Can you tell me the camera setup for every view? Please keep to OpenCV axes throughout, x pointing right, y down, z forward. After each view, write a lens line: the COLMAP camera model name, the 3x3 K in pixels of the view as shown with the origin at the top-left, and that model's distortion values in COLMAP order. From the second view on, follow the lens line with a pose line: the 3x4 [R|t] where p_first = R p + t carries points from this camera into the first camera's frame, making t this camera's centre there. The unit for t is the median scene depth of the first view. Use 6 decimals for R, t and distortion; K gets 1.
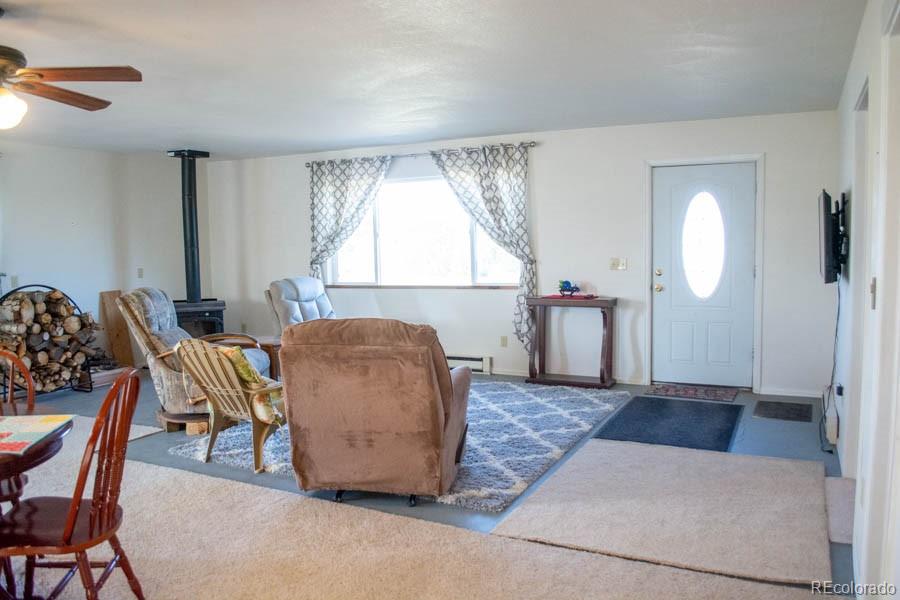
lens RADIAL K [[710.2, 0, 453.1], [0, 710.2, 303.7], [0, 0, 1]] dist [-0.082092, 0.011603]
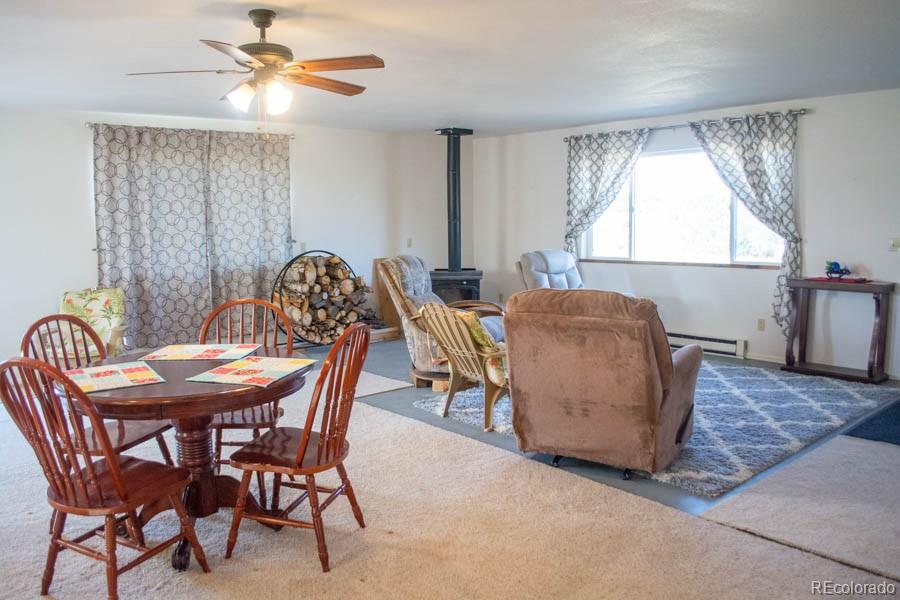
lens RADIAL K [[710.2, 0, 454.8], [0, 710.2, 303.8], [0, 0, 1]] dist [-0.082092, 0.011603]
pose [[0.927754, 0.051407, -0.369634, 0.041369], [-0.038555, 0.998370, 0.042078, 0.002816], [0.371195, -0.024787, 0.928224, -0.006750]]
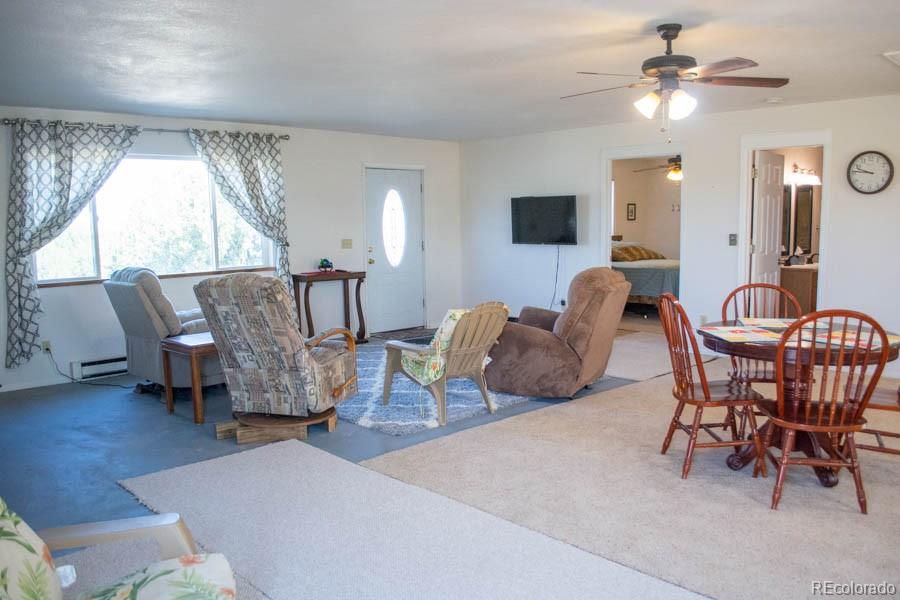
lens RADIAL K [[710.2, 0, 451.6], [0, 710.2, 305.1], [0, 0, 1]] dist [-0.082092, 0.011603]
pose [[0.365489, -0.091729, 0.926285, -0.904820], [0.093138, 0.993742, 0.061660, -0.009615], [-0.926144, 0.063737, 0.371745, 0.401825]]
